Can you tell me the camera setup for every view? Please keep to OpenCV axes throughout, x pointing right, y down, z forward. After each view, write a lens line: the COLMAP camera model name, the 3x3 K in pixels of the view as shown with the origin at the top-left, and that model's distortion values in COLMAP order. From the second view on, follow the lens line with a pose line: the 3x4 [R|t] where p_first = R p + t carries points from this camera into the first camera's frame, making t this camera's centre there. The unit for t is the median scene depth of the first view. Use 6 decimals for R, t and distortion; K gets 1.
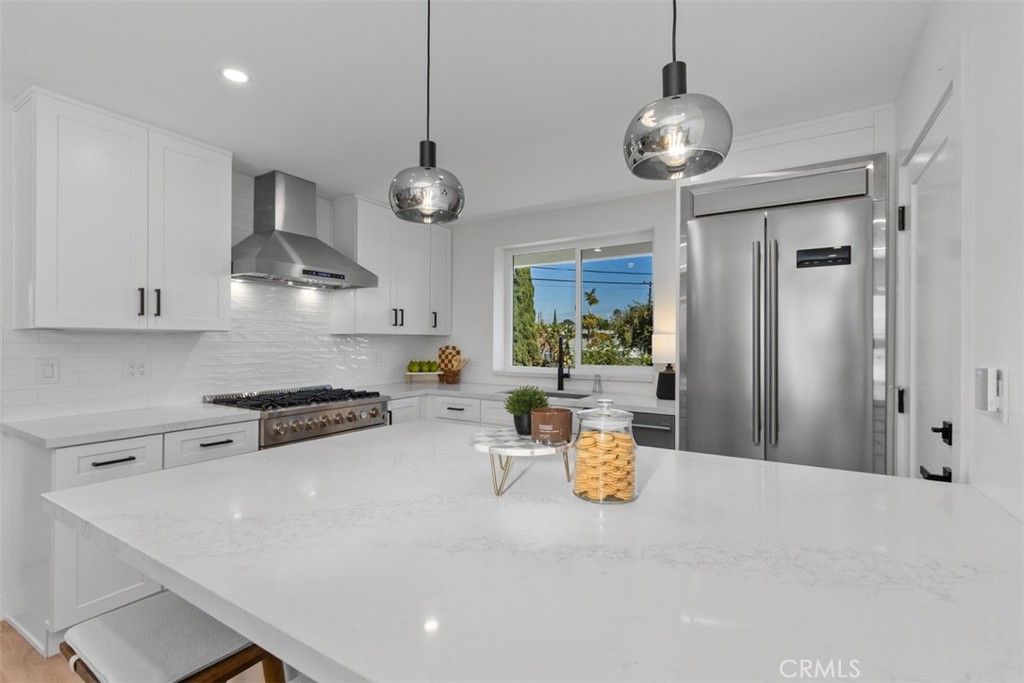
lens RADIAL K [[460.5, 0, 512.7], [0, 460.5, 343.9], [0, 0, 1]] dist [0.001001, -0.000784]
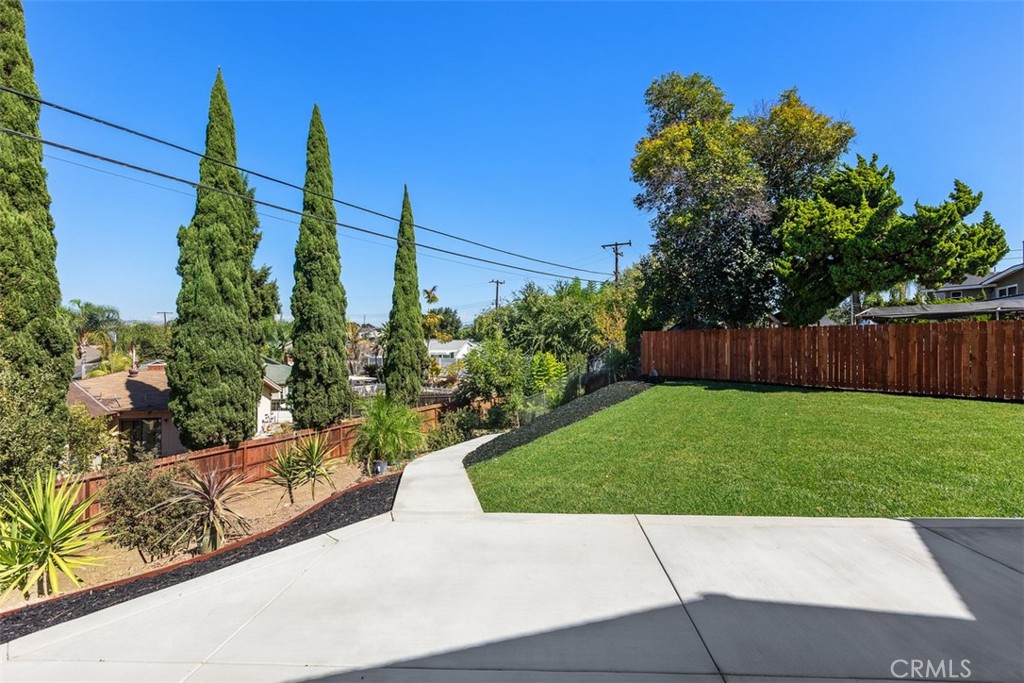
lens RADIAL K [[460.5, 0, 515.8], [0, 460.5, 342.7], [0, 0, 1]] dist [0.001001, -0.000784]
pose [[0.884906, -0.013341, 0.465578, -1.731088], [0.018625, 0.999804, -0.006751, 0.066388], [-0.465397, 0.014645, 0.884981, 1.551407]]
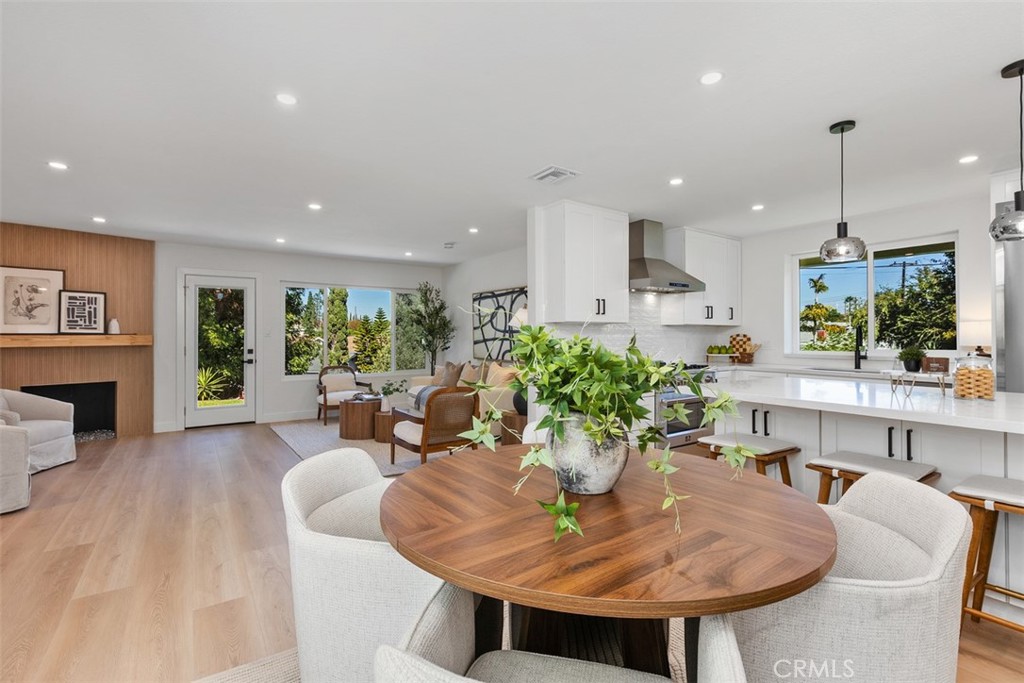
lens RADIAL K [[460.5, 0, 511.7], [0, 460.5, 331.8], [0, 0, 1]] dist [0.001001, -0.000784]
pose [[0.917485, -0.005004, -0.397739, -0.251340], [-0.000380, 0.999909, -0.013457, 0.018705], [0.397770, 0.012497, 0.917400, -0.487420]]
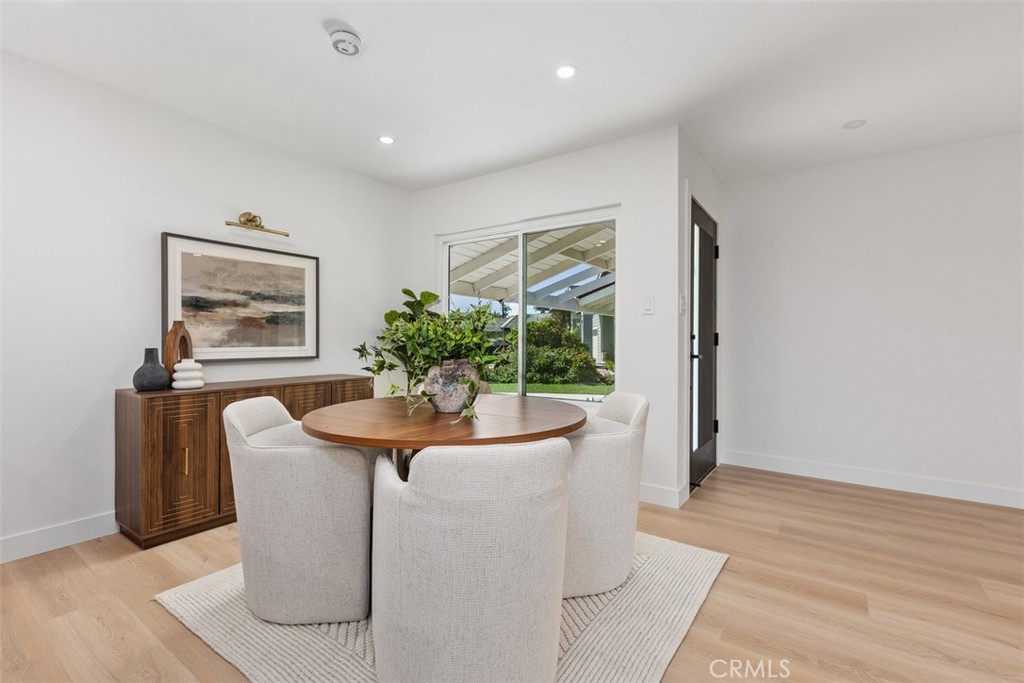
lens RADIAL K [[460.5, 0, 518.2], [0, 460.5, 342.4], [0, 0, 1]] dist [0.001001, -0.000784]
pose [[-0.998493, -0.003893, 0.054744, -0.448738], [-0.003466, 0.999963, 0.007900, 0.052178], [-0.054772, 0.007698, -0.998469, 0.415114]]
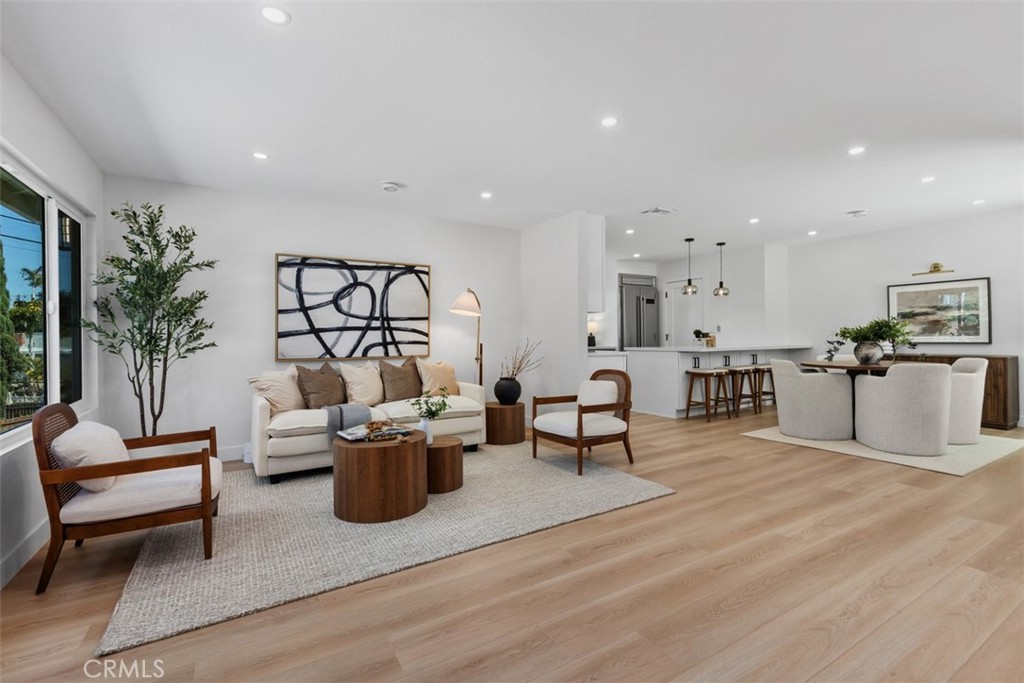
lens RADIAL K [[460.5, 0, 512.5], [0, 460.5, 334.1], [0, 0, 1]] dist [0.001001, -0.000784]
pose [[0.462025, -0.001335, 0.886866, -1.917794], [0.014178, 0.999882, -0.005881, 0.050994], [-0.886754, 0.015291, 0.461989, 0.153698]]
